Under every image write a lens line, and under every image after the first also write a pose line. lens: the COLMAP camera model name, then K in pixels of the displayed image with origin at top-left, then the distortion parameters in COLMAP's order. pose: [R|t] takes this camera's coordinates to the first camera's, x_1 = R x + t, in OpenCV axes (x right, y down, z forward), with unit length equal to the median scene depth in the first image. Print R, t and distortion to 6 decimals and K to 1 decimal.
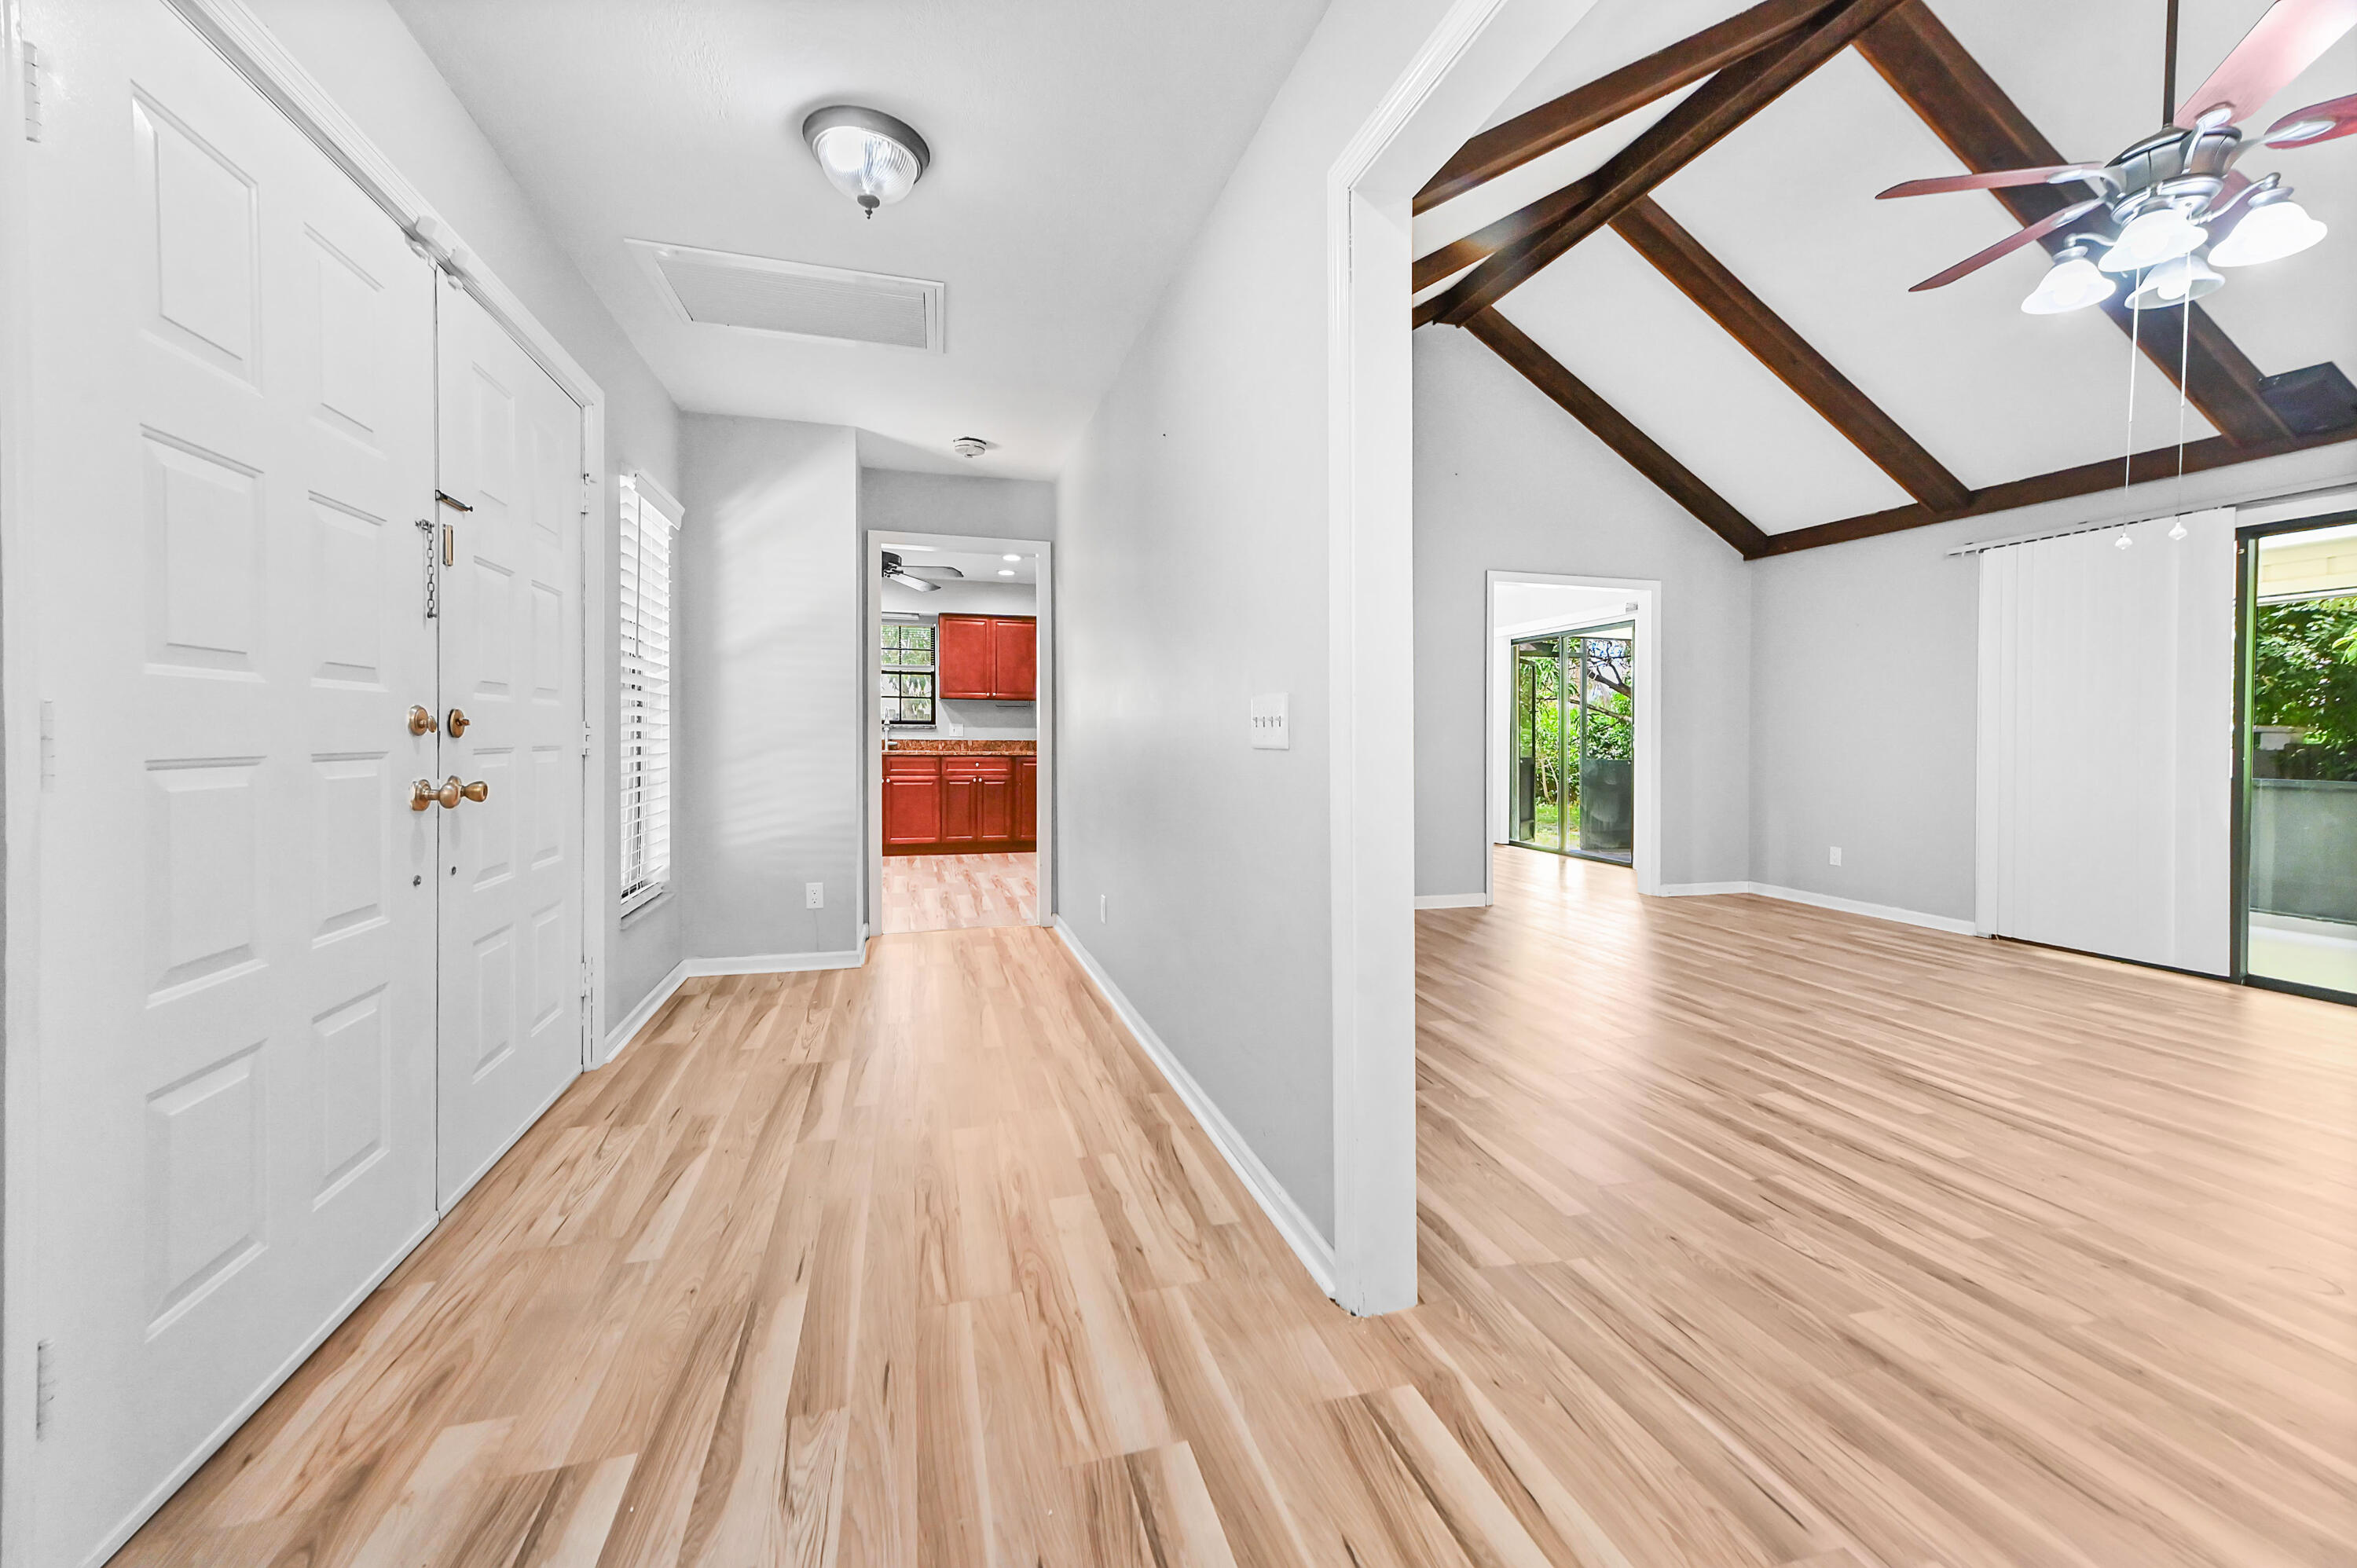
lens RADIAL K [[912.7, 0, 1182.4], [0, 912.7, 753.8], [0, 0, 1]] dist [0.016969, 0.000027]
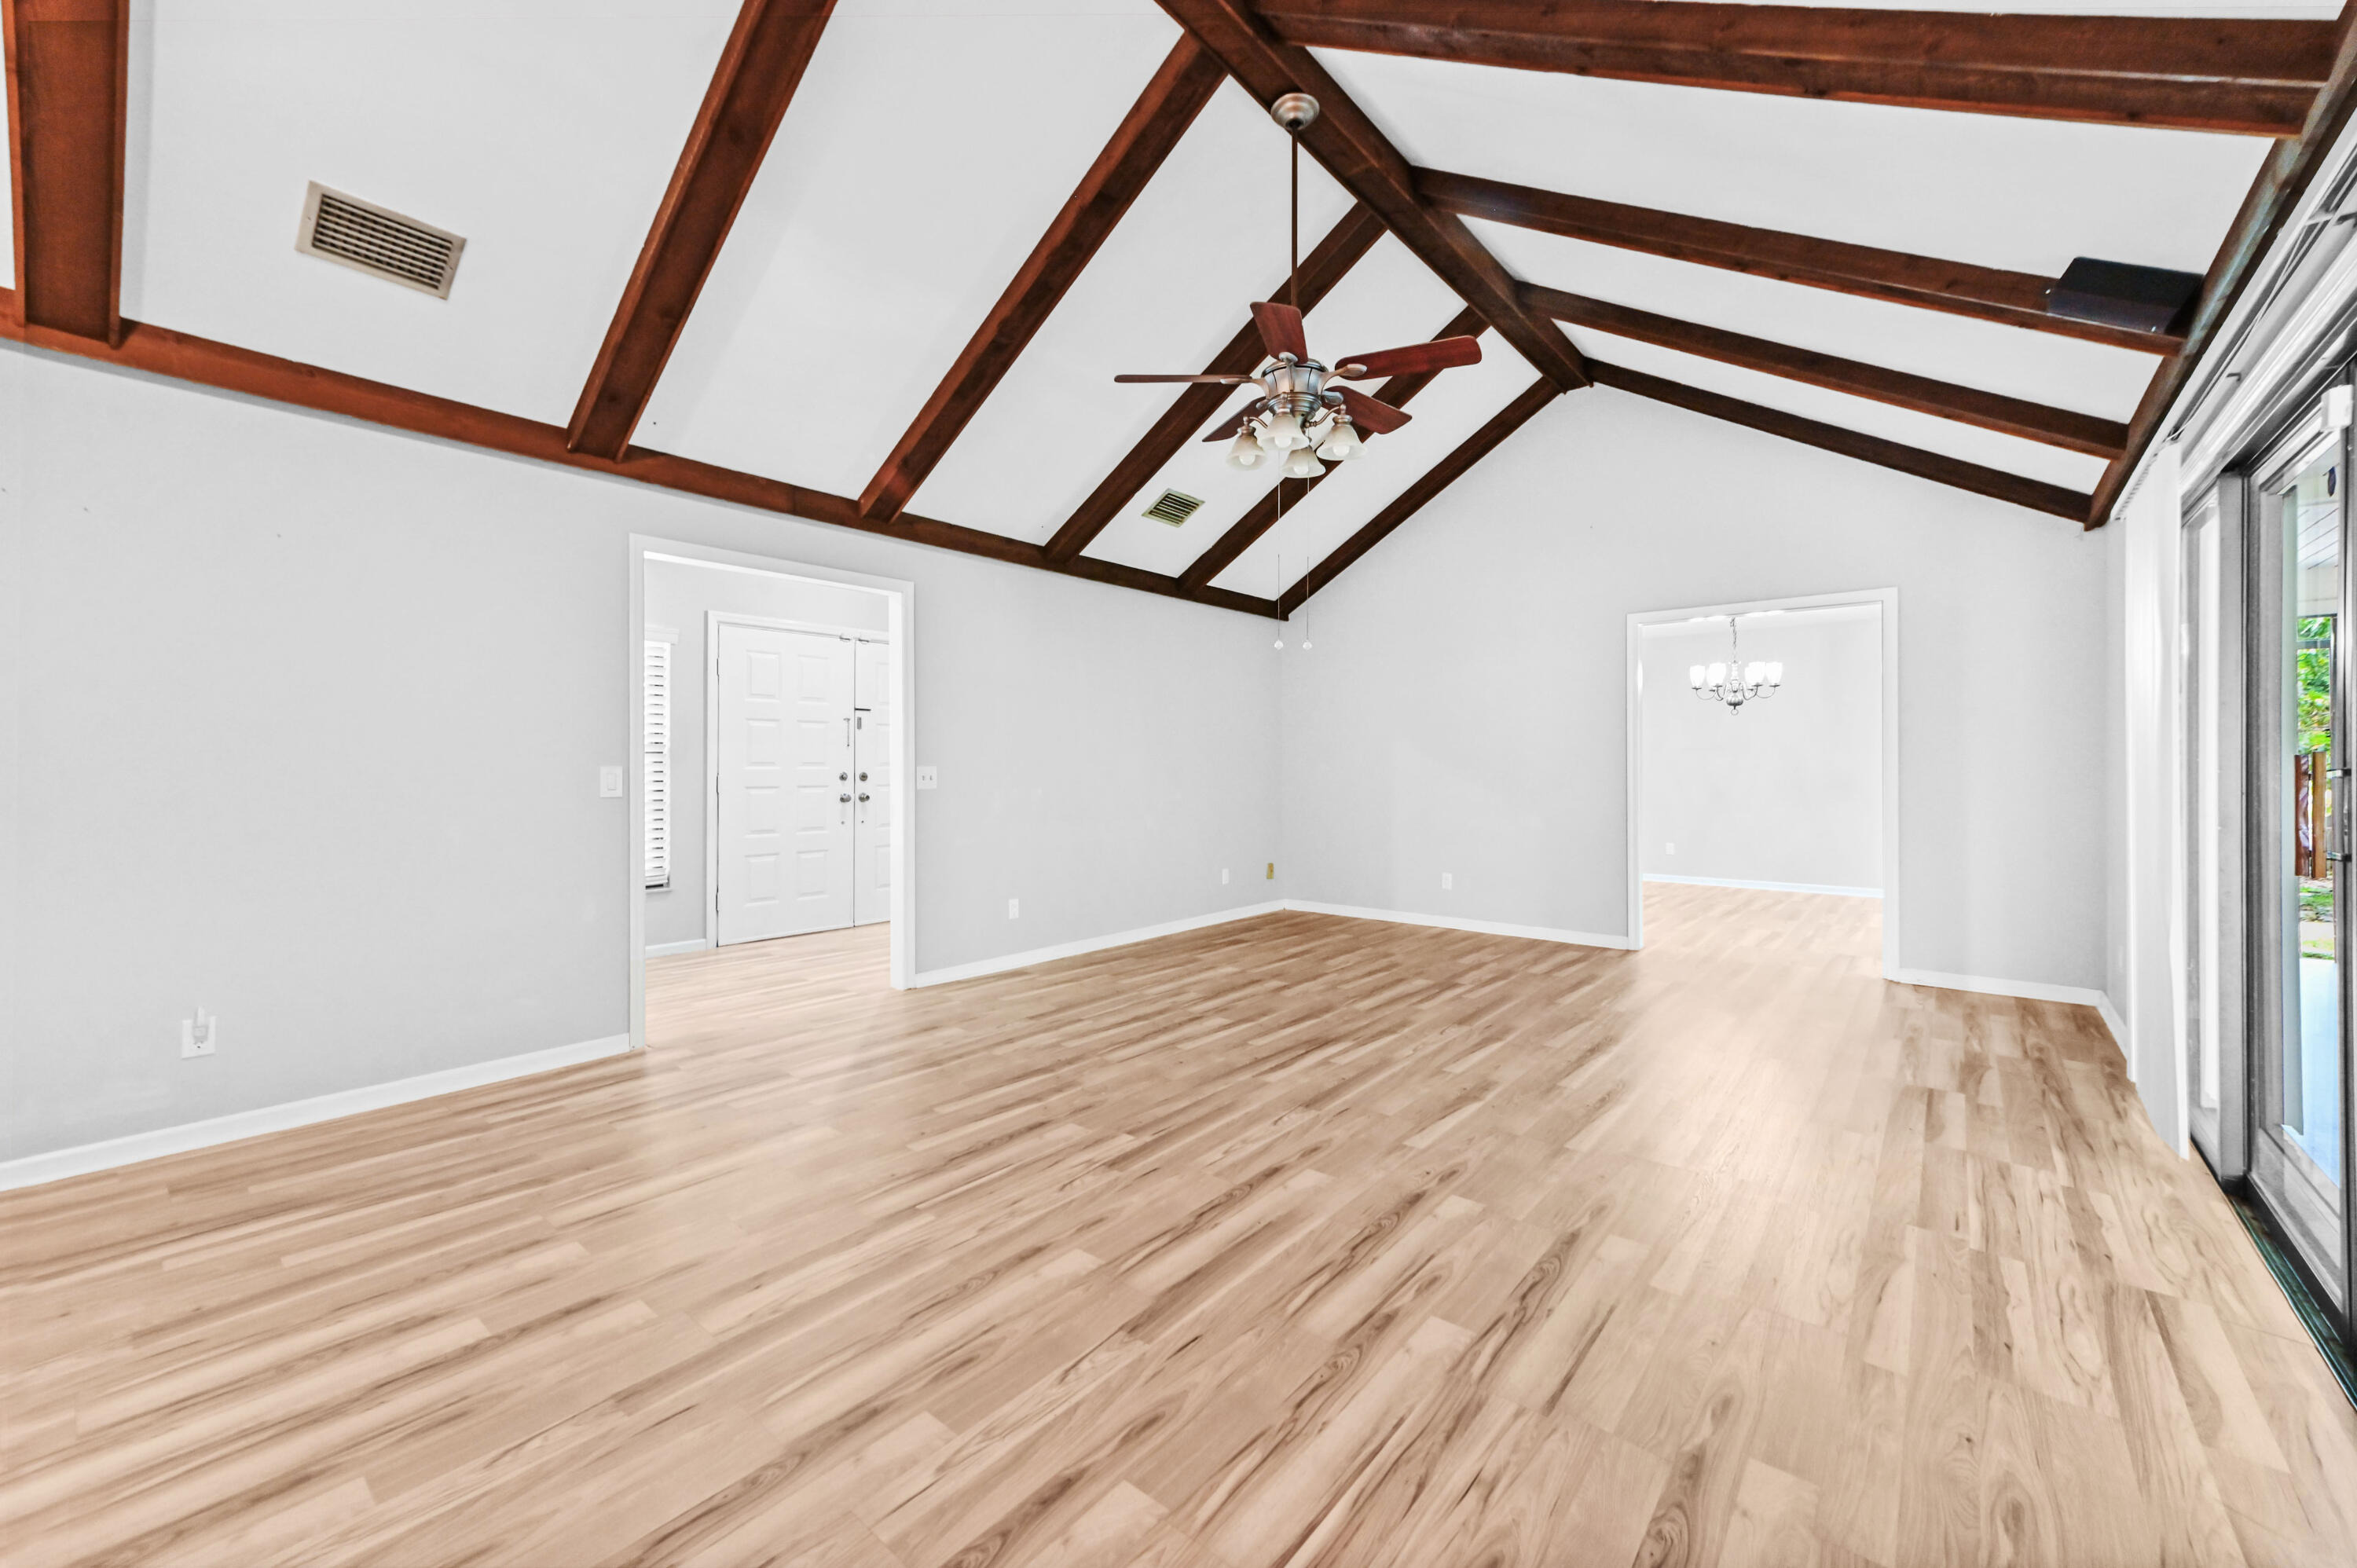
lens RADIAL K [[912.7, 0, 1182.4], [0, 912.7, 753.8], [0, 0, 1]] dist [0.016969, 0.000027]
pose [[0.554886, -0.013704, -0.831813, 1.346831], [-0.013315, 0.999590, -0.025351, -0.019734], [0.831820, 0.025143, 0.554476, 0.072132]]
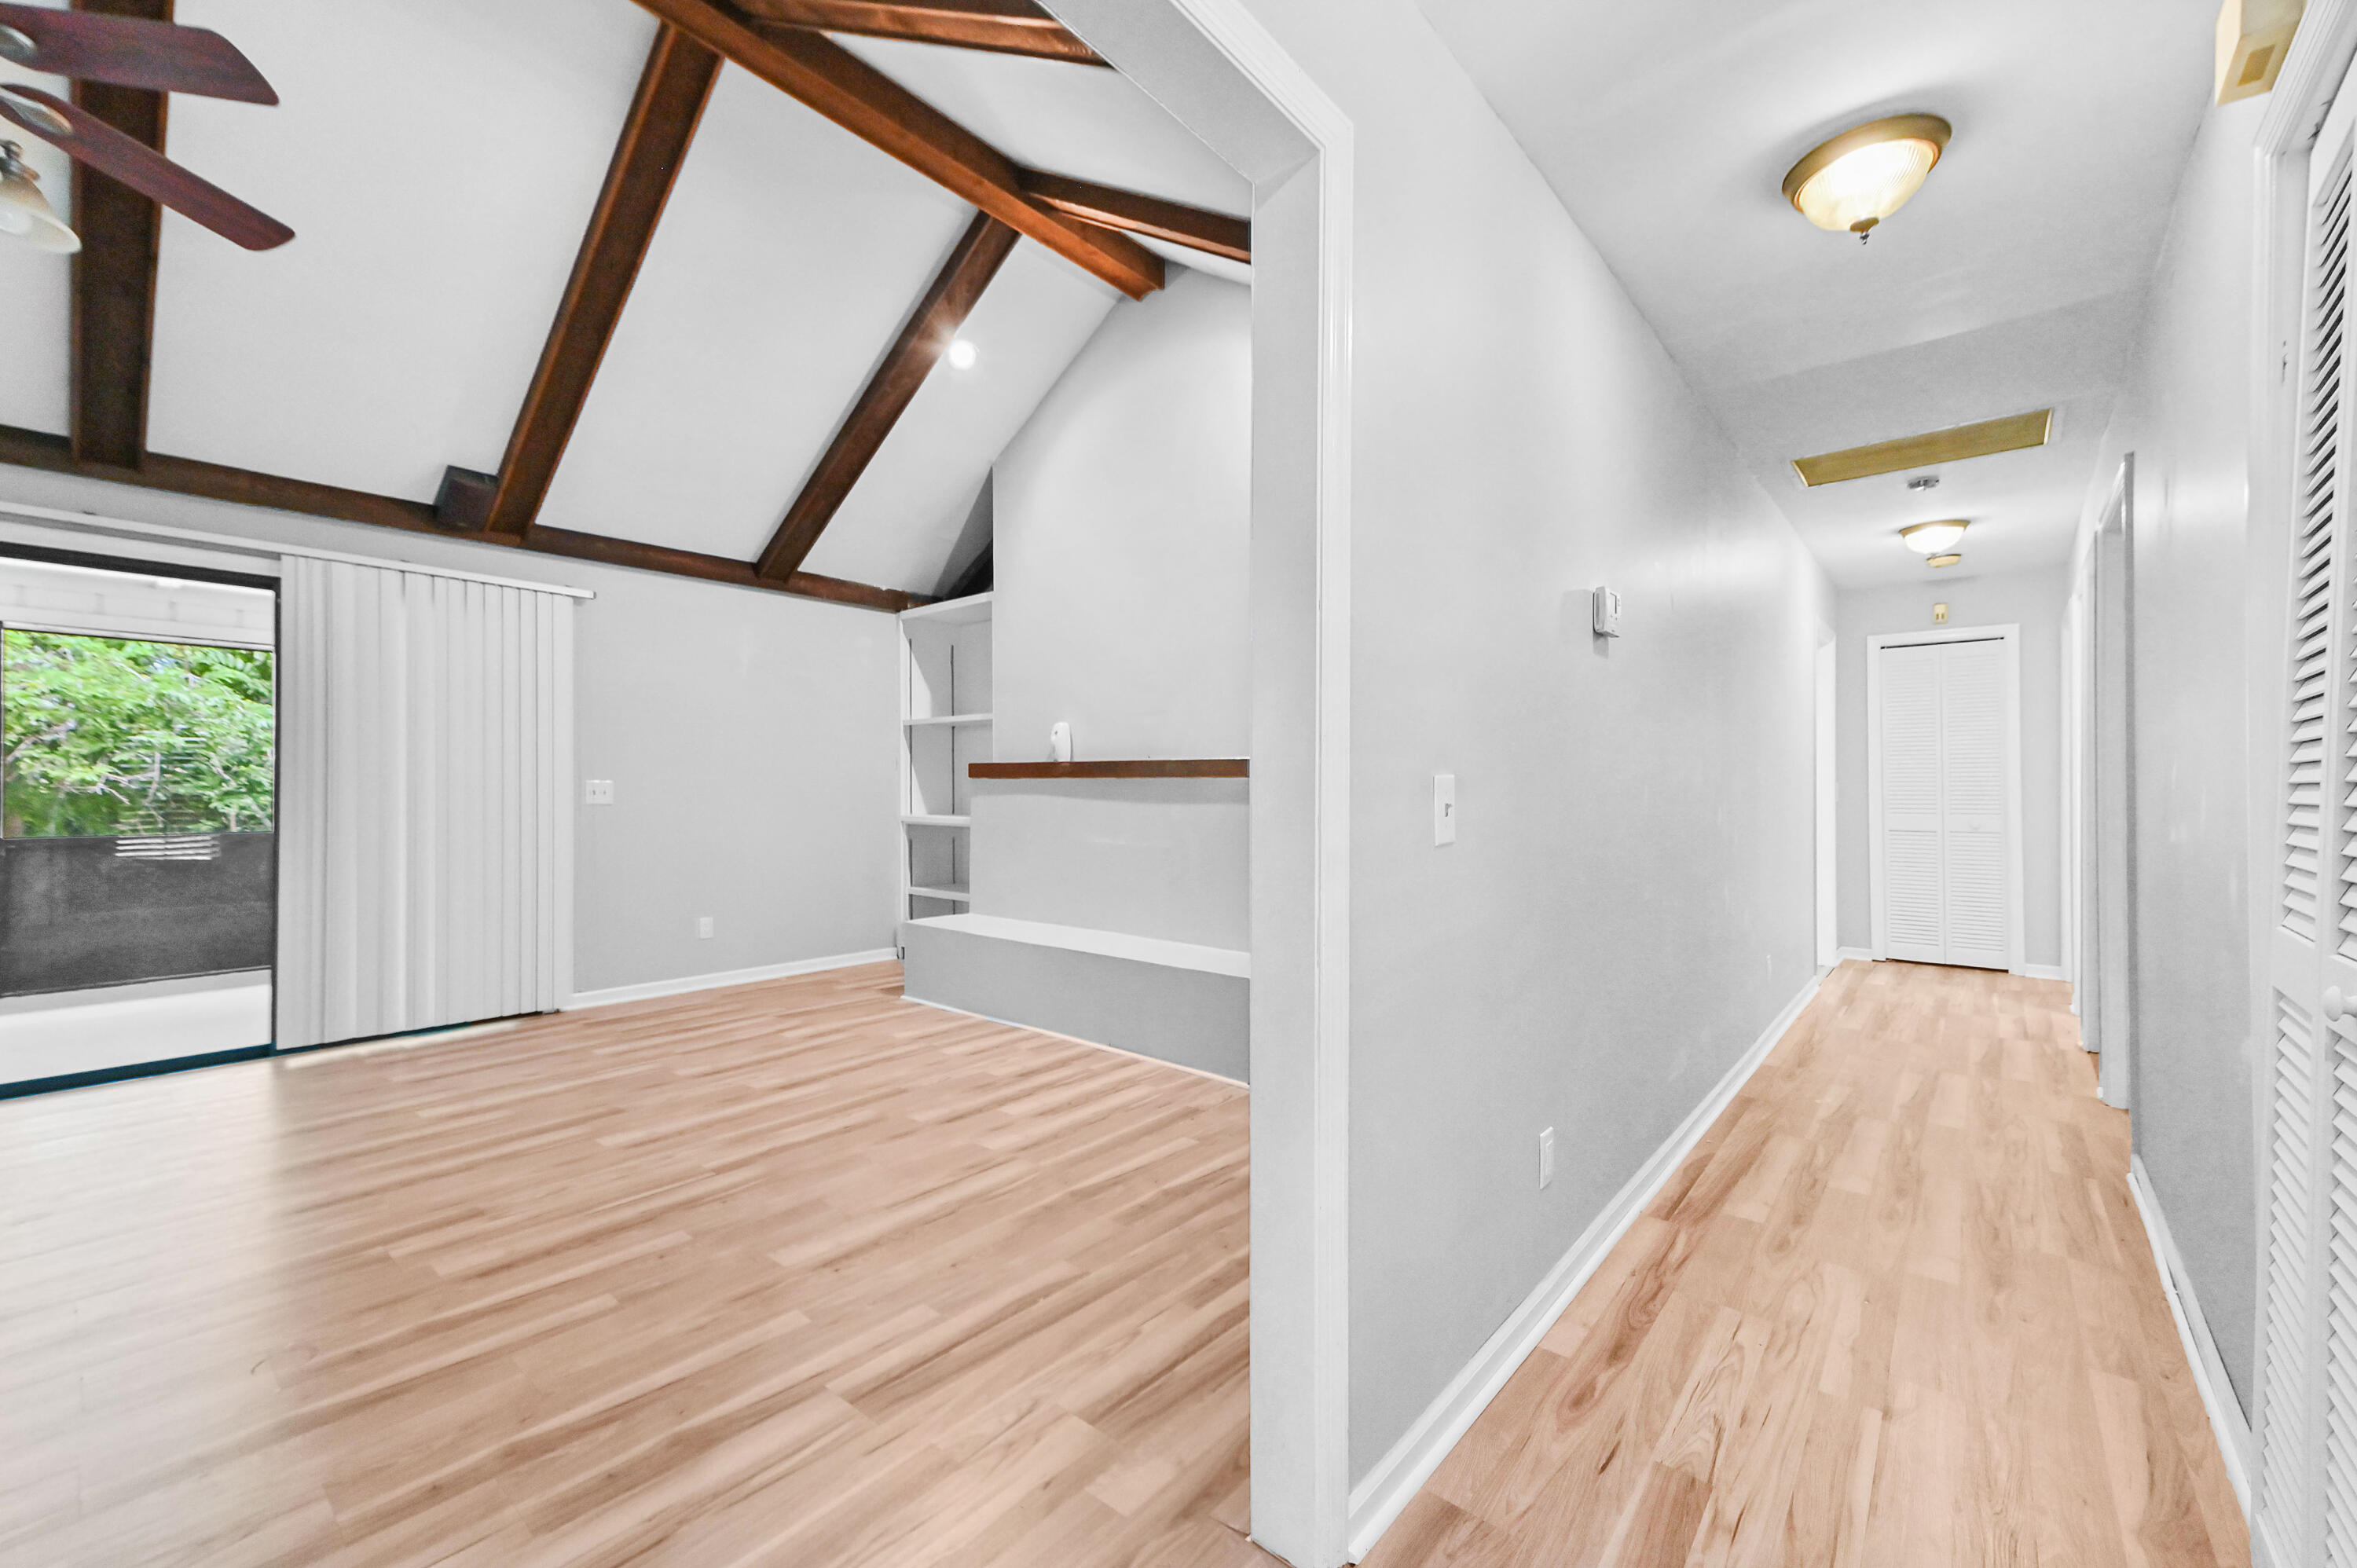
lens RADIAL K [[931.7, 0, 1211.8], [0, 931.7, 773.8], [0, 0, 1]] dist [0.011970, 0.000118]
pose [[-0.564582, 0.004210, 0.825366, -0.092073], [0.008831, 0.999961, 0.000940, -0.025313], [-0.825330, 0.007819, -0.564597, 0.366202]]
